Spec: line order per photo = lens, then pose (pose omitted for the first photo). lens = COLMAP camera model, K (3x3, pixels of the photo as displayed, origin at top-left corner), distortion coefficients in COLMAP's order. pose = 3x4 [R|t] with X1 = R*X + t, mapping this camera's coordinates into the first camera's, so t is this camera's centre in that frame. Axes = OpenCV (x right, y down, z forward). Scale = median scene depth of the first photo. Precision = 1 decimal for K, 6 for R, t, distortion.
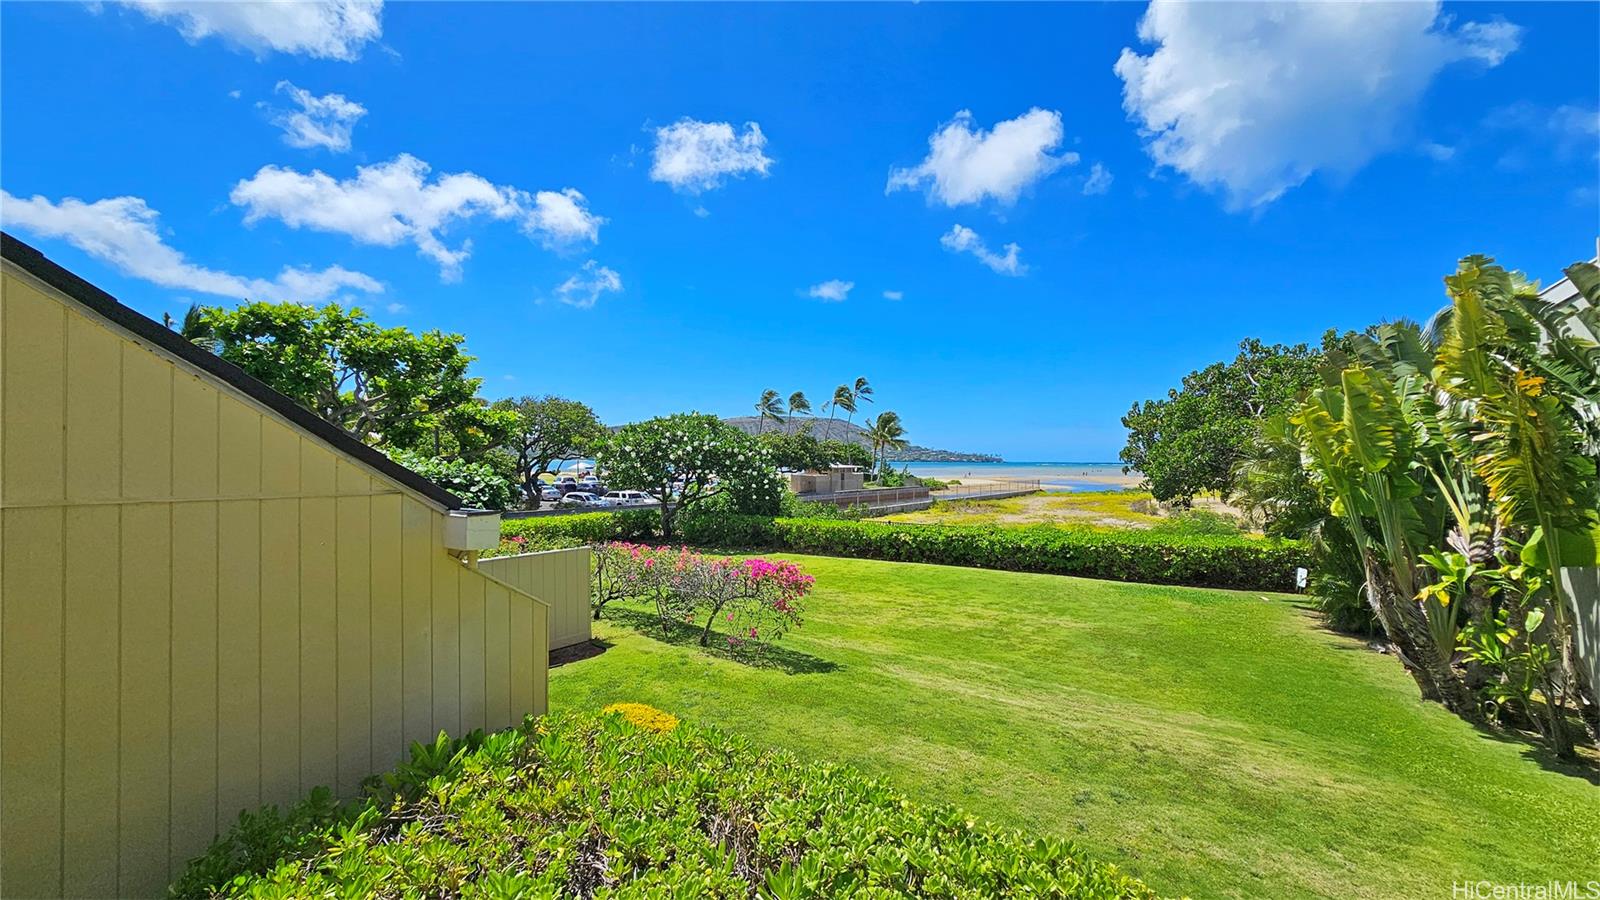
lens RADIAL K [[657.6, 0, 786.6], [0, 657.6, 478.3], [0, 0, 1]] dist [0.001313, -0.000160]
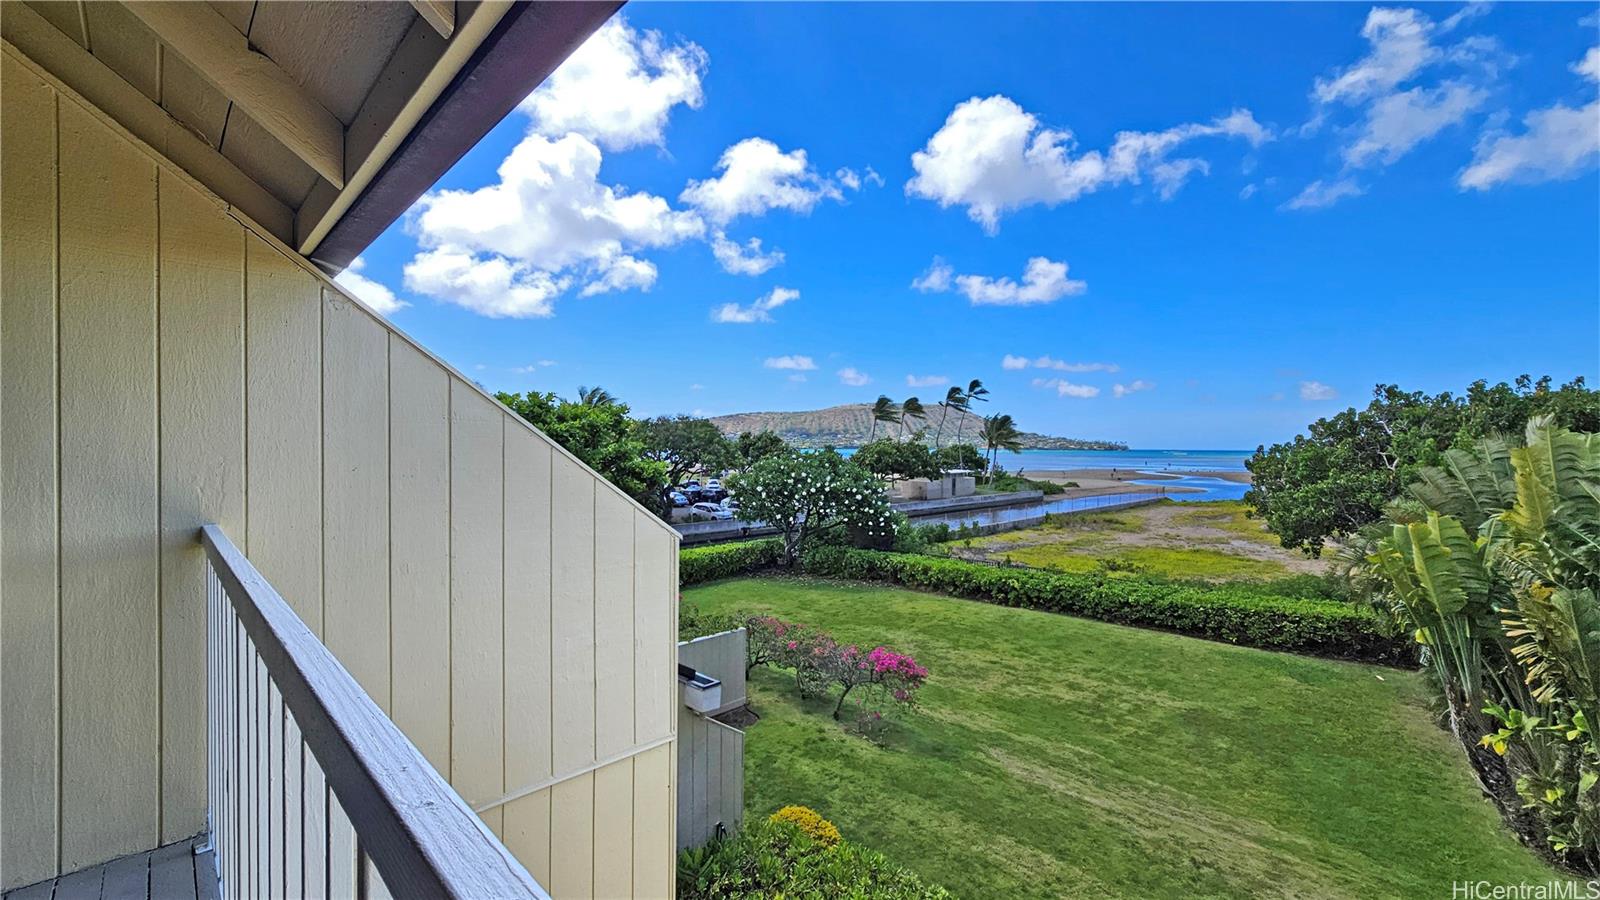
lens RADIAL K [[657.6, 0, 797.3], [0, 657.6, 454.7], [0, 0, 1]] dist [0.001313, -0.000160]
pose [[0.988733, 0.017606, -0.148650, -0.010983], [-0.019235, 0.999770, -0.009529, -0.102241], [0.148448, 0.012281, 0.988844, -0.105145]]
